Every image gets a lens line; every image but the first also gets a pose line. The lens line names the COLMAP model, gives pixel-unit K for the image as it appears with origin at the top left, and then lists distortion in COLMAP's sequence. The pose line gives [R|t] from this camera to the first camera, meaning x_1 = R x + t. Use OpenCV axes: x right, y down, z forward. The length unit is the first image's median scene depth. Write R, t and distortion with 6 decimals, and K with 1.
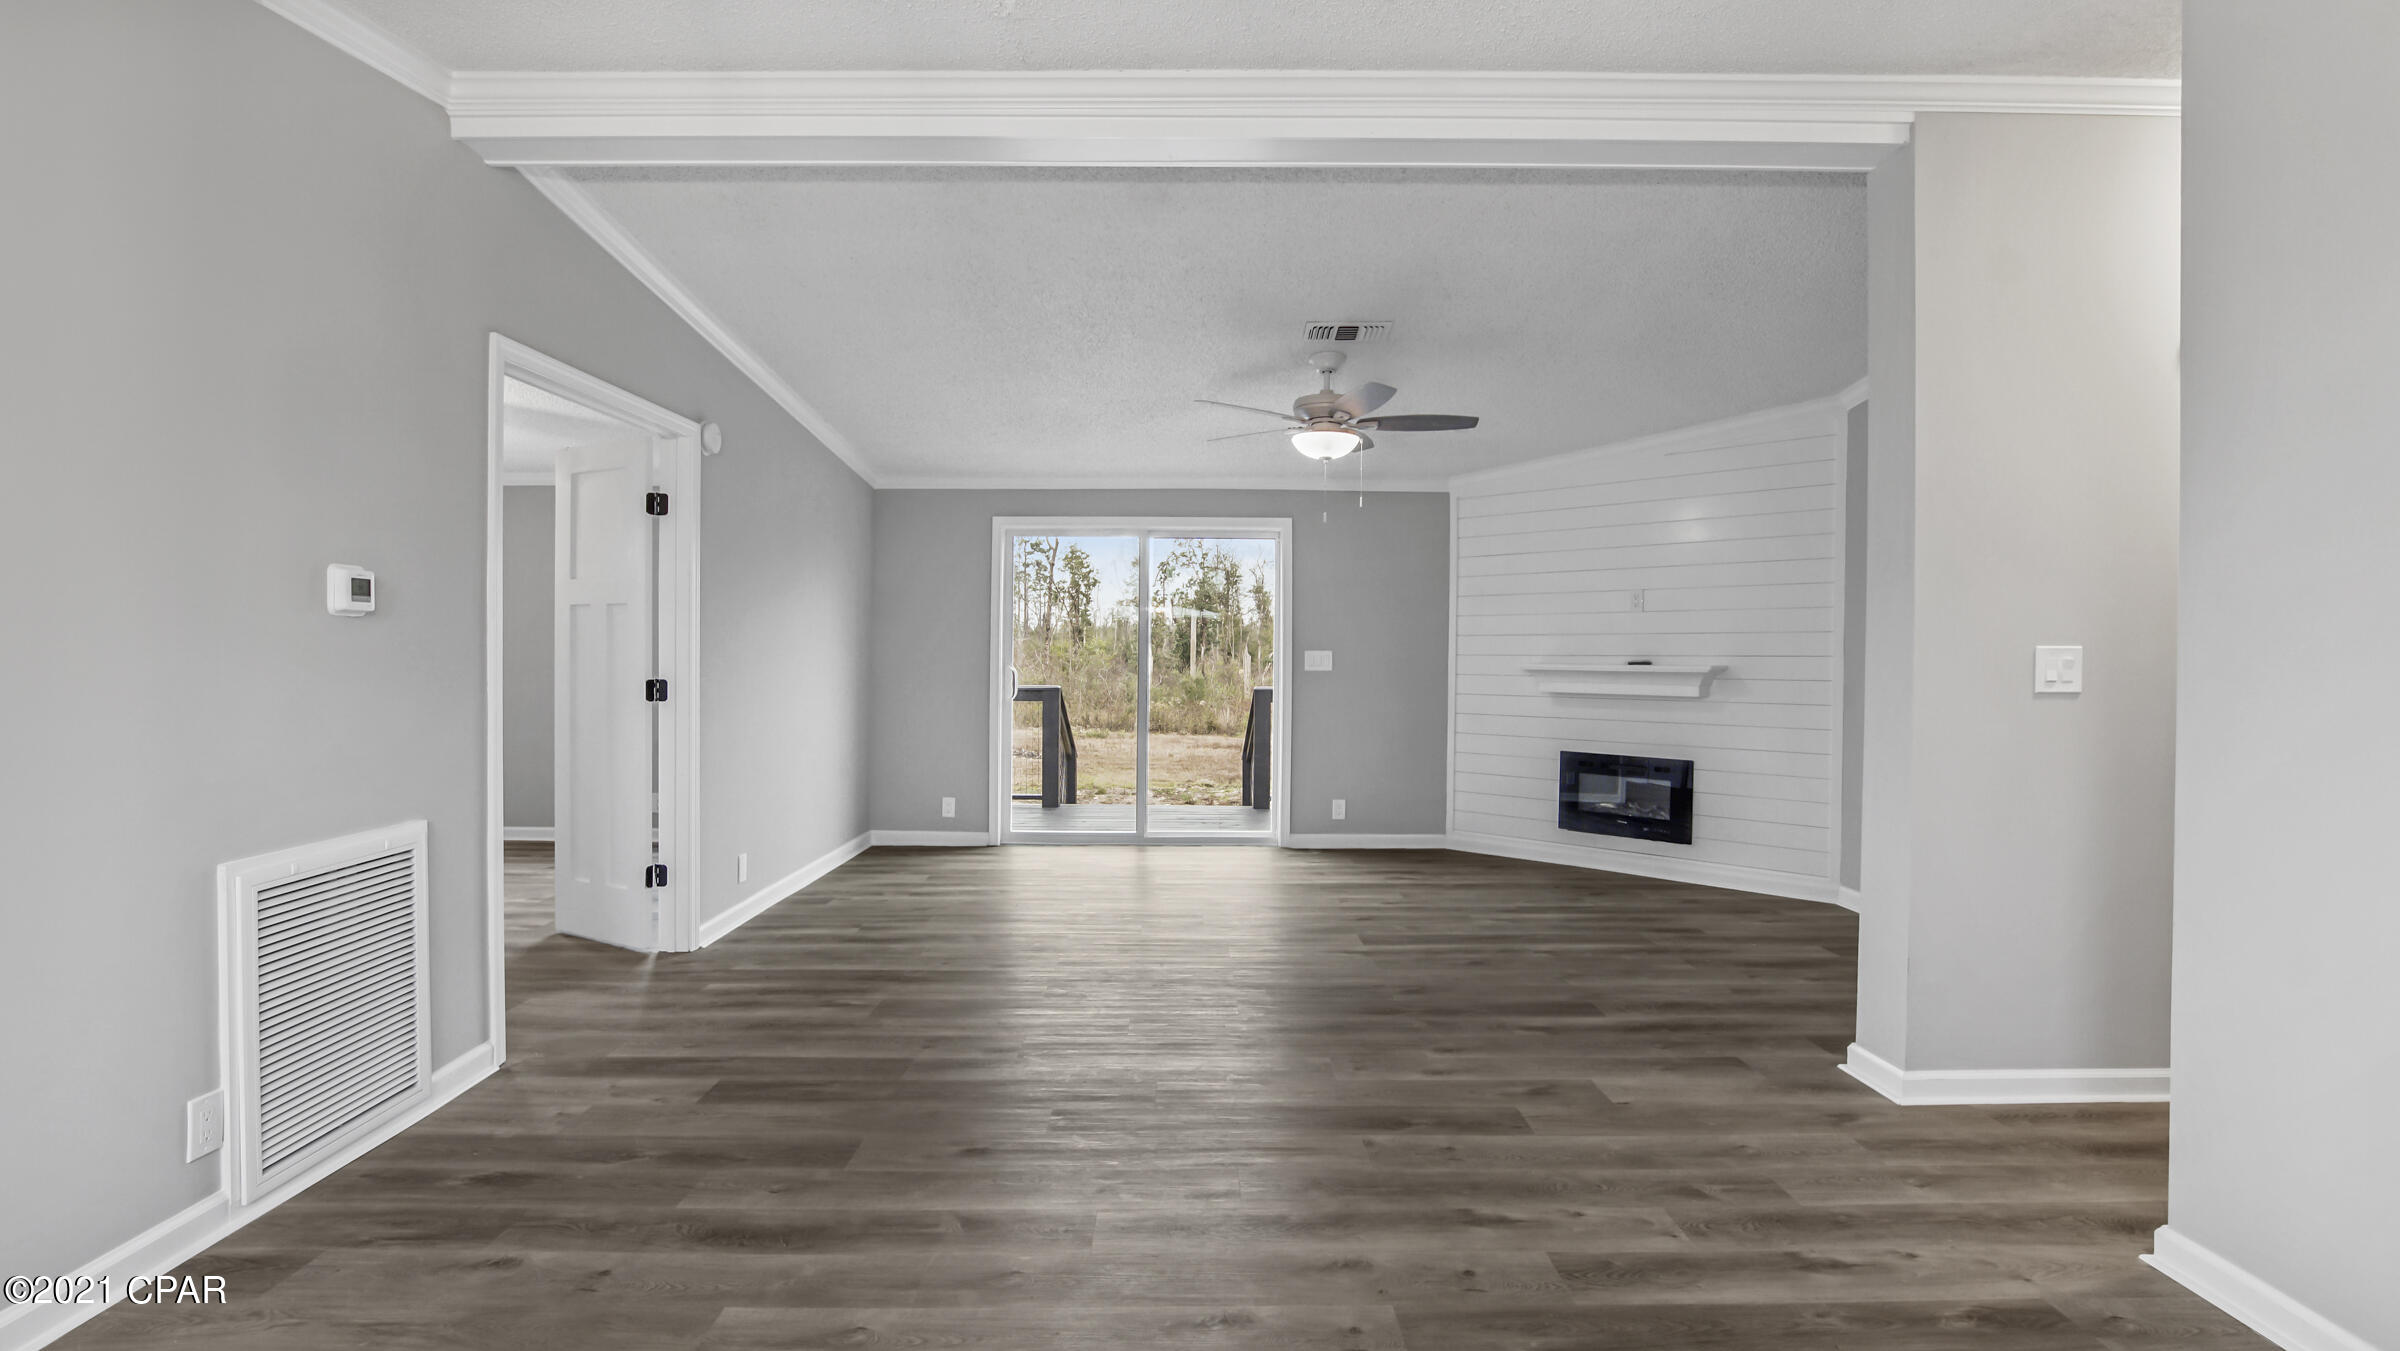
lens RADIAL K [[1085.1, 0, 1224.4], [0, 1085.1, 649.8], [0, 0, 1]] dist [-0.025325, 0.005490]
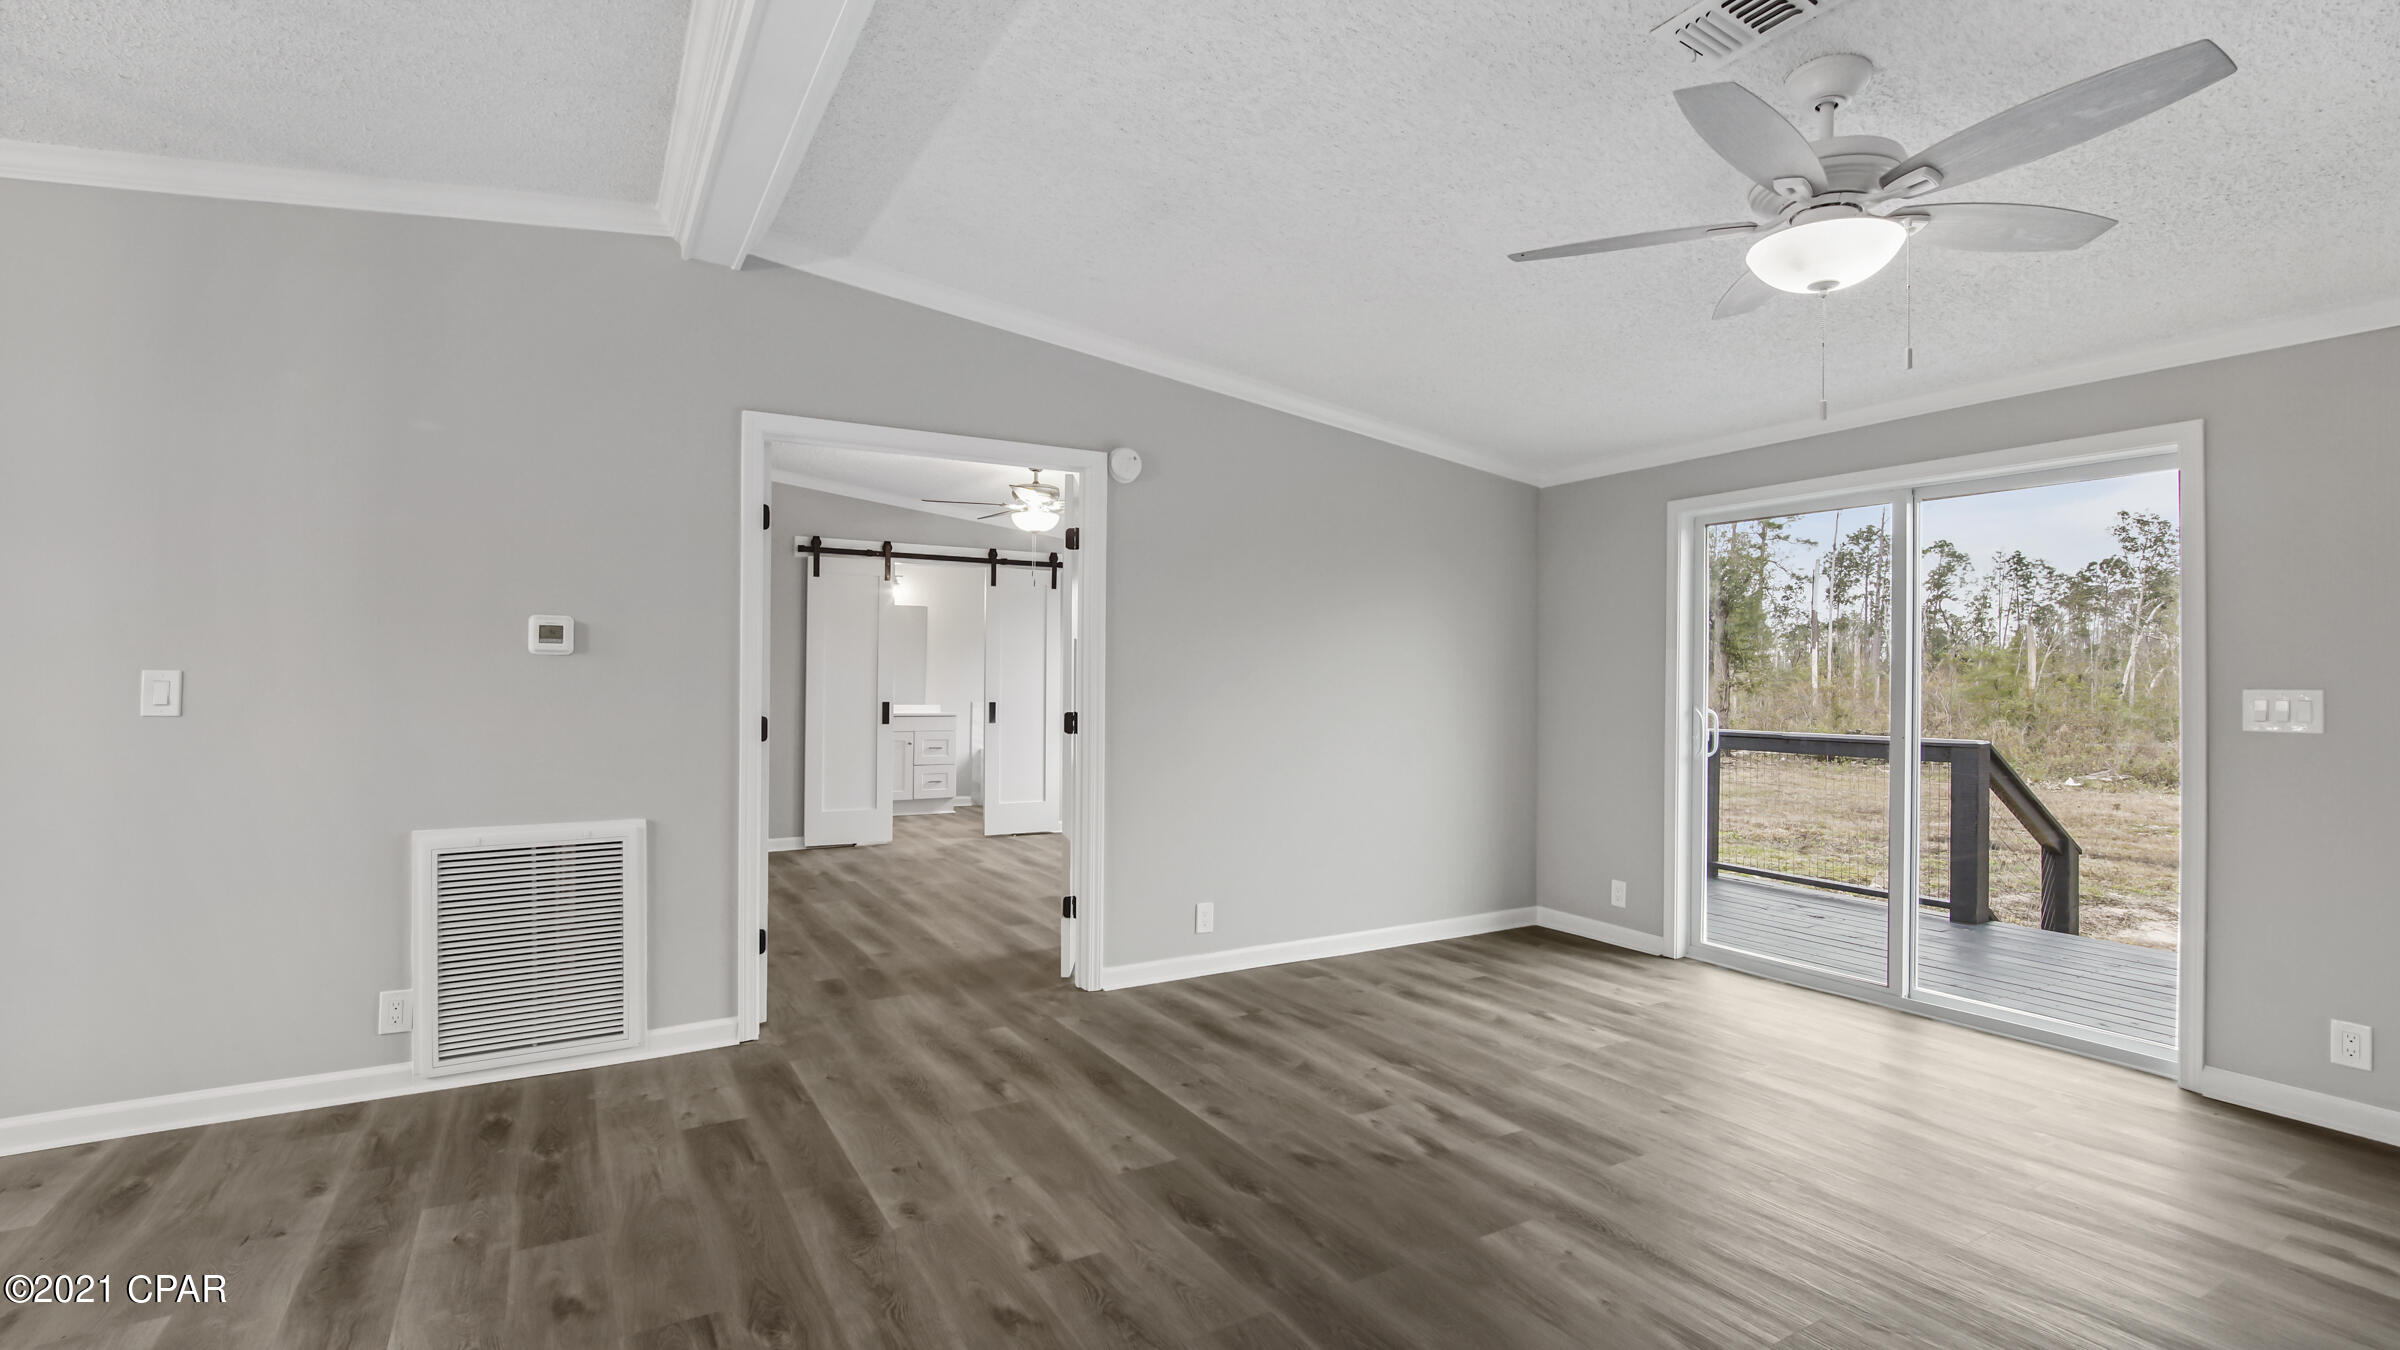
lens RADIAL K [[1085.1, 0, 1211.2], [0, 1085.1, 668.5], [0, 0, 1]] dist [-0.025325, 0.005490]
pose [[0.496011, -0.011535, -0.868240, 0.409400], [-0.004363, 0.999866, -0.015777, 0.001656], [0.868305, 0.011614, 0.495894, 0.599763]]
